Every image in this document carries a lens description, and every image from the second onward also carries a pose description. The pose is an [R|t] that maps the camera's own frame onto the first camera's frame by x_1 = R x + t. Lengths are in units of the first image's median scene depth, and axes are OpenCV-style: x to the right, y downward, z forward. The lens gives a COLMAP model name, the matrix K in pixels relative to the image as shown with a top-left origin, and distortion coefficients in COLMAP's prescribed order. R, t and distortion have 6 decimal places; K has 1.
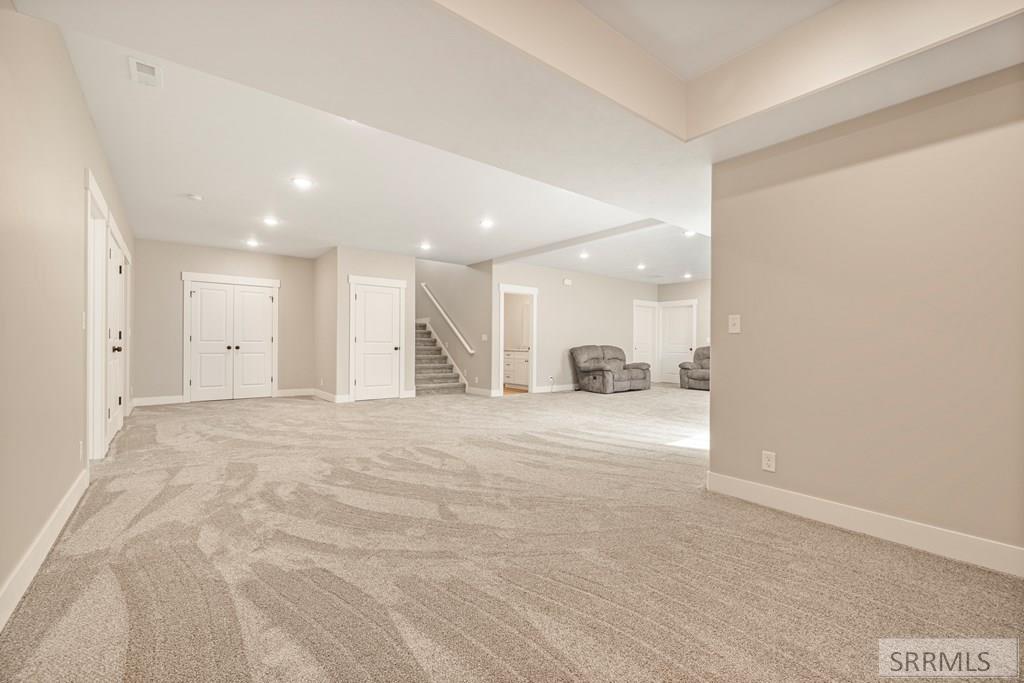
lens RADIAL K [[433.9, 0, 508.0], [0, 433.9, 355.3], [0, 0, 1]] dist [-0.000852, 0.000422]
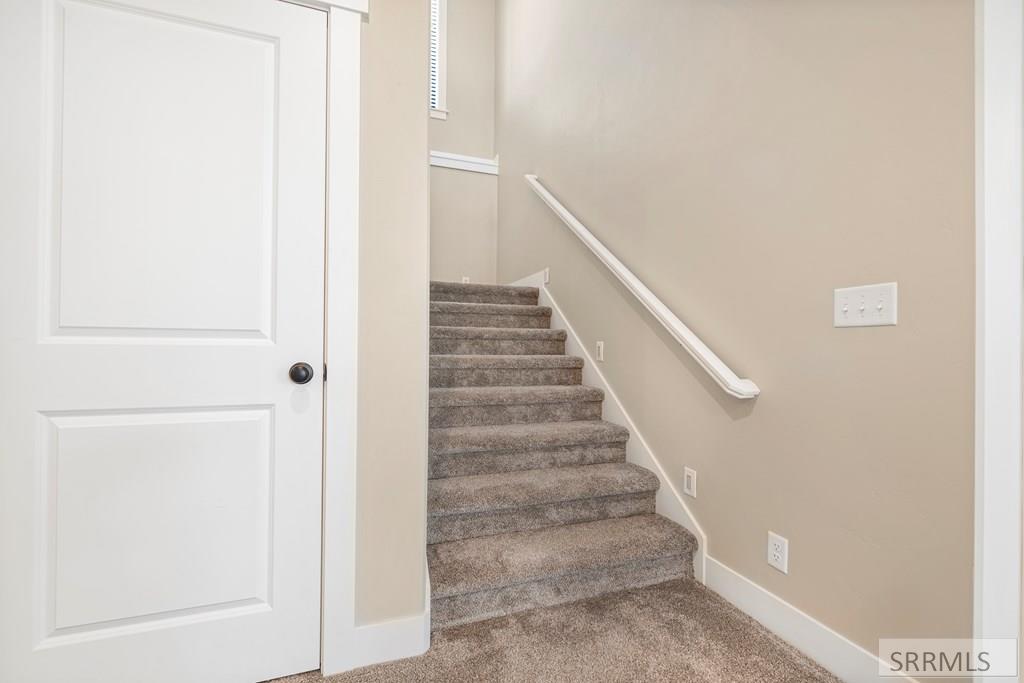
lens RADIAL K [[433.9, 0, 508.0], [0, 433.9, 355.3], [0, 0, 1]] dist [-0.000852, 0.000422]
pose [[0.947301, 0.004665, -0.320309, -0.112555], [-0.006981, 0.999957, -0.006085, -0.019467], [0.320267, 0.008000, 0.947293, 0.744024]]
